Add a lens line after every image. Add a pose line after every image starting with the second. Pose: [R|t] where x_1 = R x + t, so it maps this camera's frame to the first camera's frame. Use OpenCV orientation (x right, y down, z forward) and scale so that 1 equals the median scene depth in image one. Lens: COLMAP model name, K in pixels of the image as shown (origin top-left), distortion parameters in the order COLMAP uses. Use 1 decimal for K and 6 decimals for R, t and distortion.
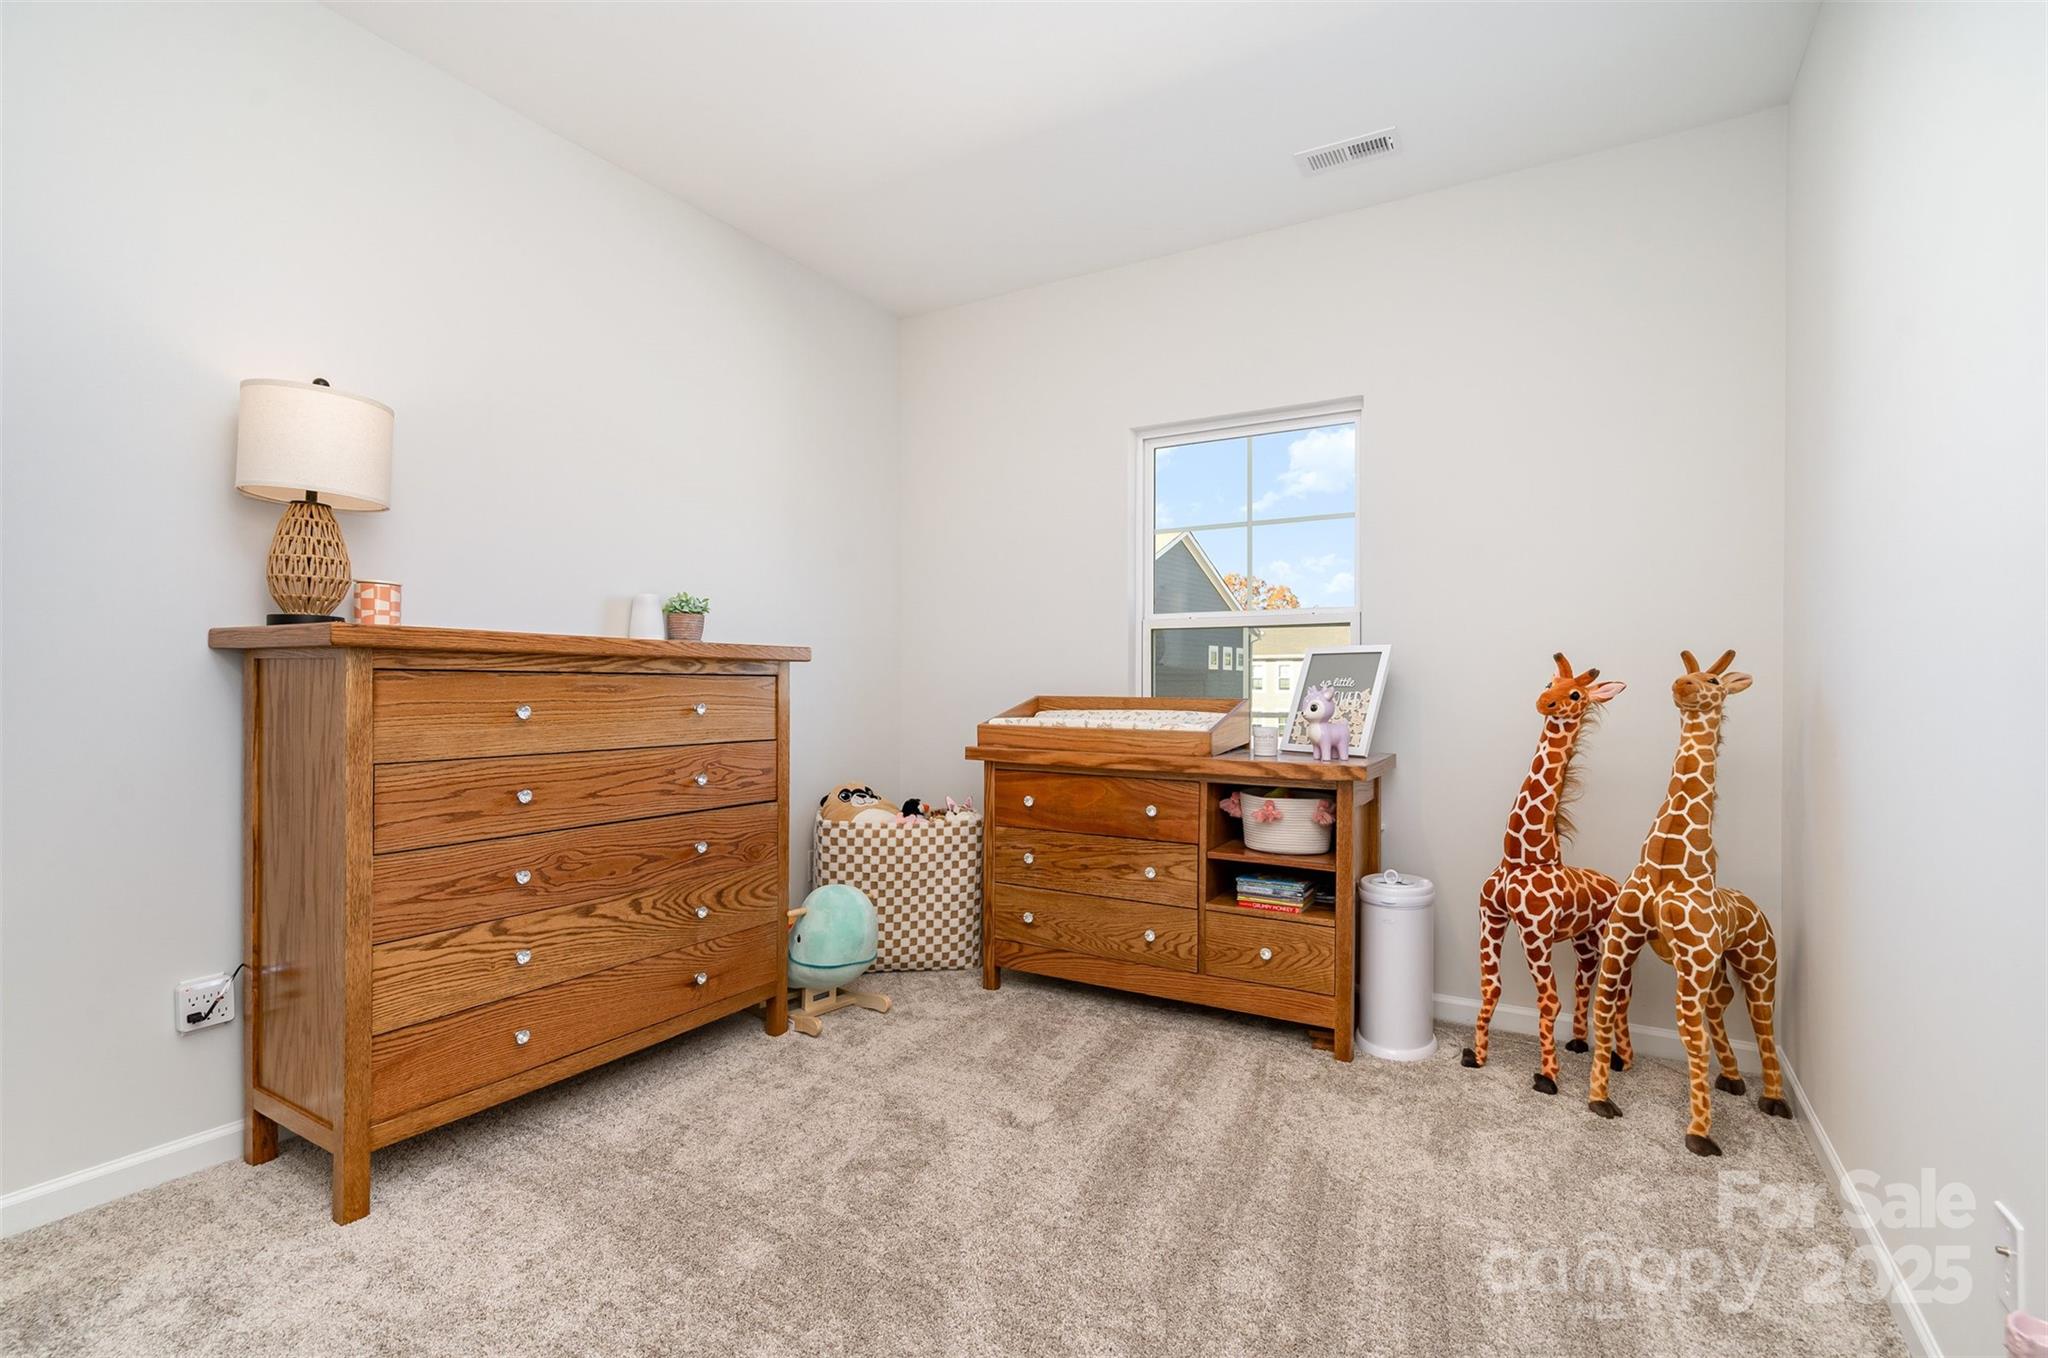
lens RADIAL K [[935.2, 0, 1024.0], [0, 935.2, 679.0], [0, 0, 1]] dist [-0.000279, -0.000109]
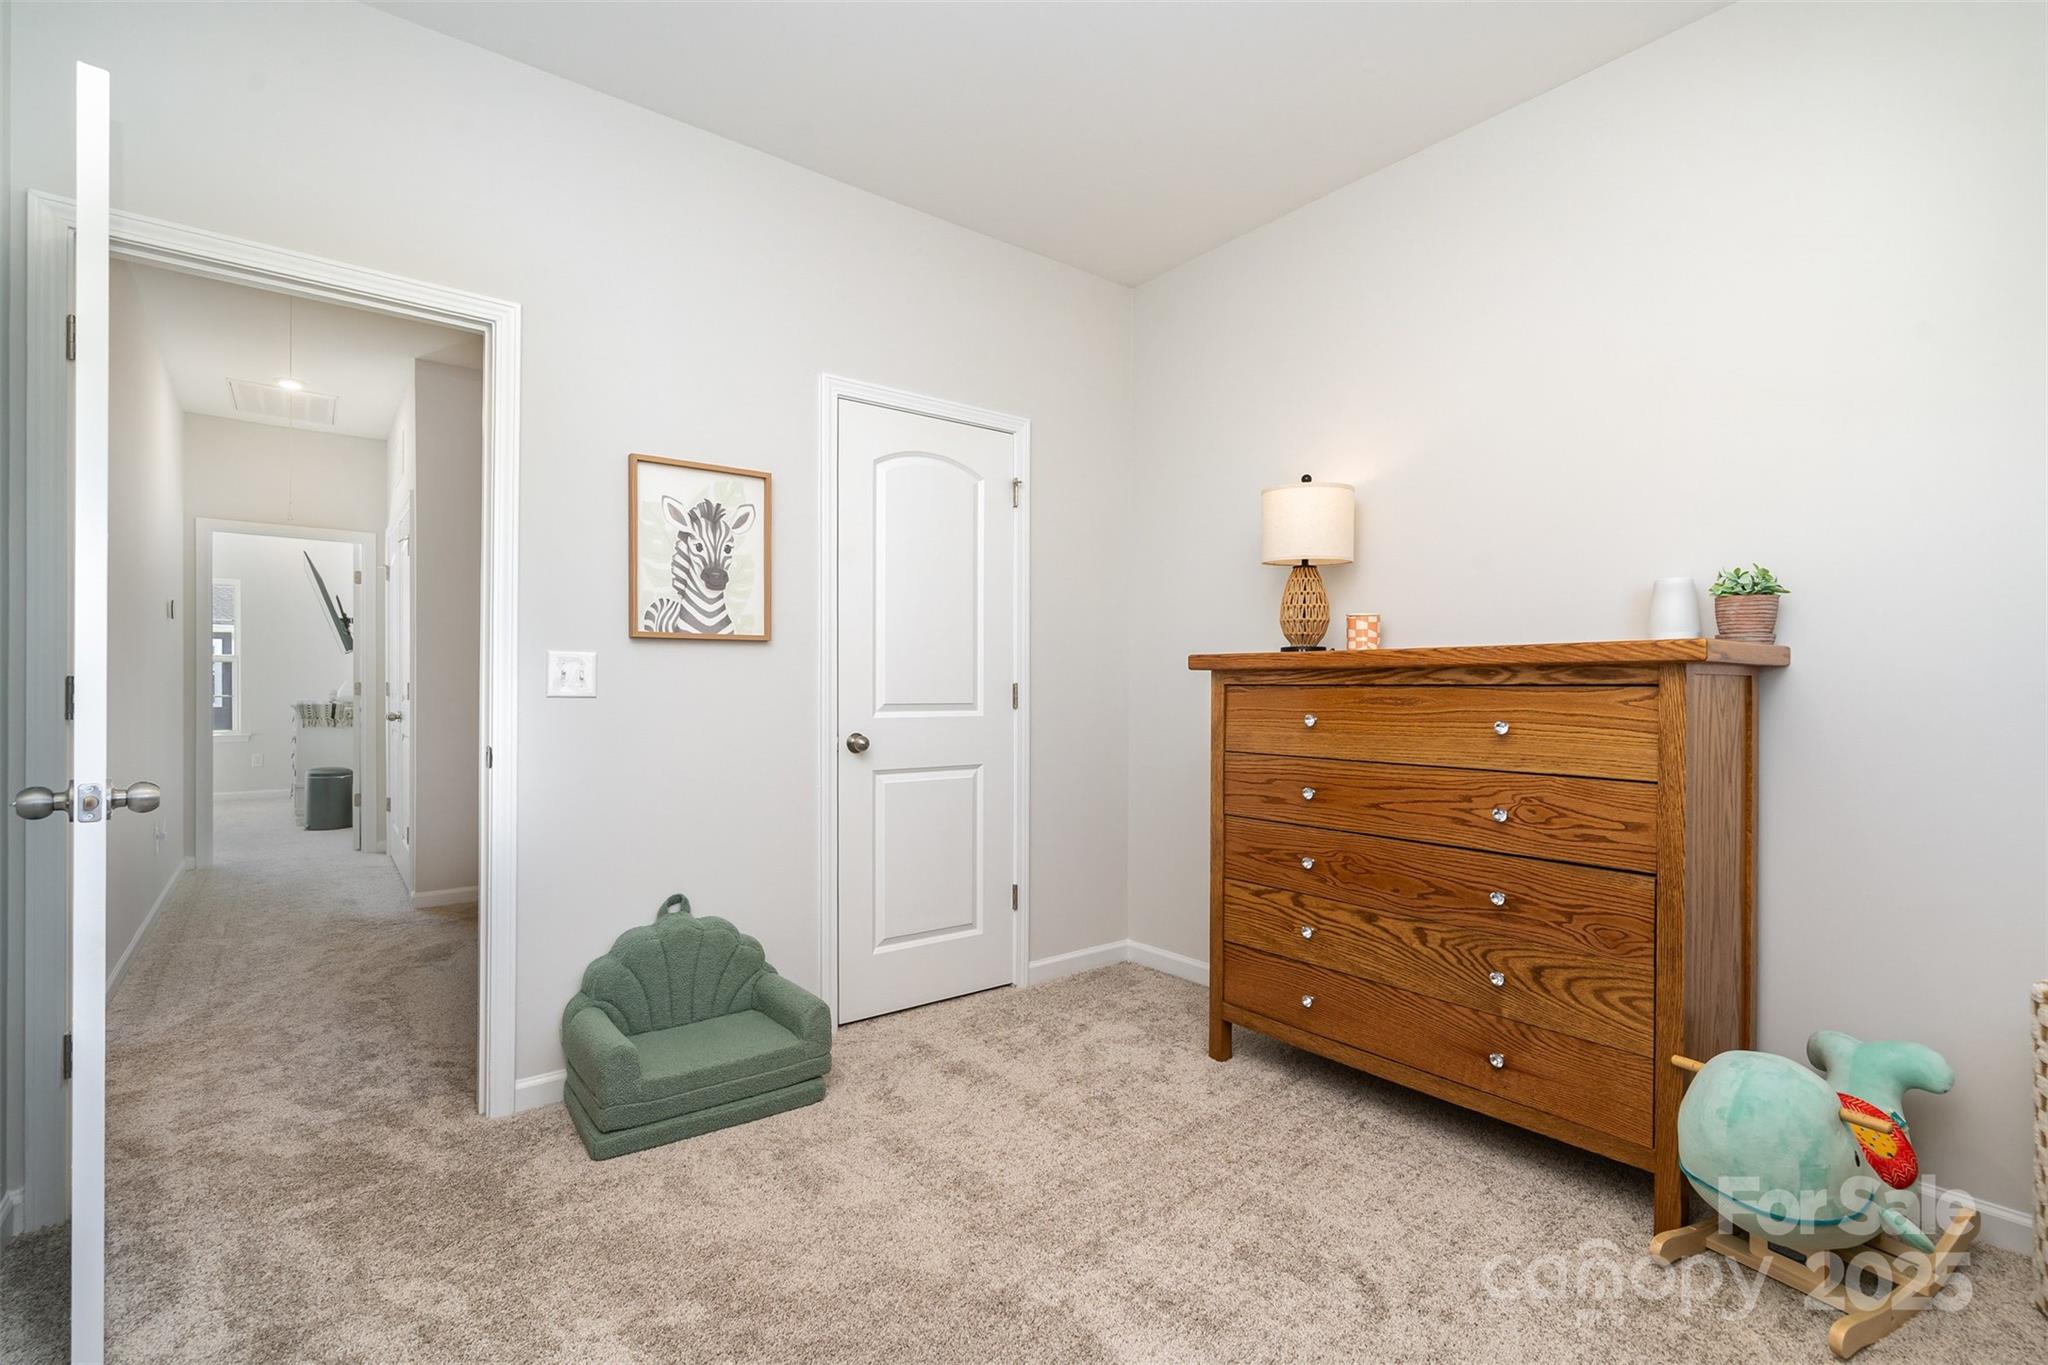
lens RADIAL K [[935.2, 0, 1024.0], [0, 935.2, 682.5], [0, 0, 1]] dist [-0.000279, -0.000109]
pose [[-0.352158, -0.016229, -0.935800, 0.625330], [-0.004006, 0.999867, -0.015833, 0.007838], [0.935932, -0.001826, -0.352176, 0.999162]]
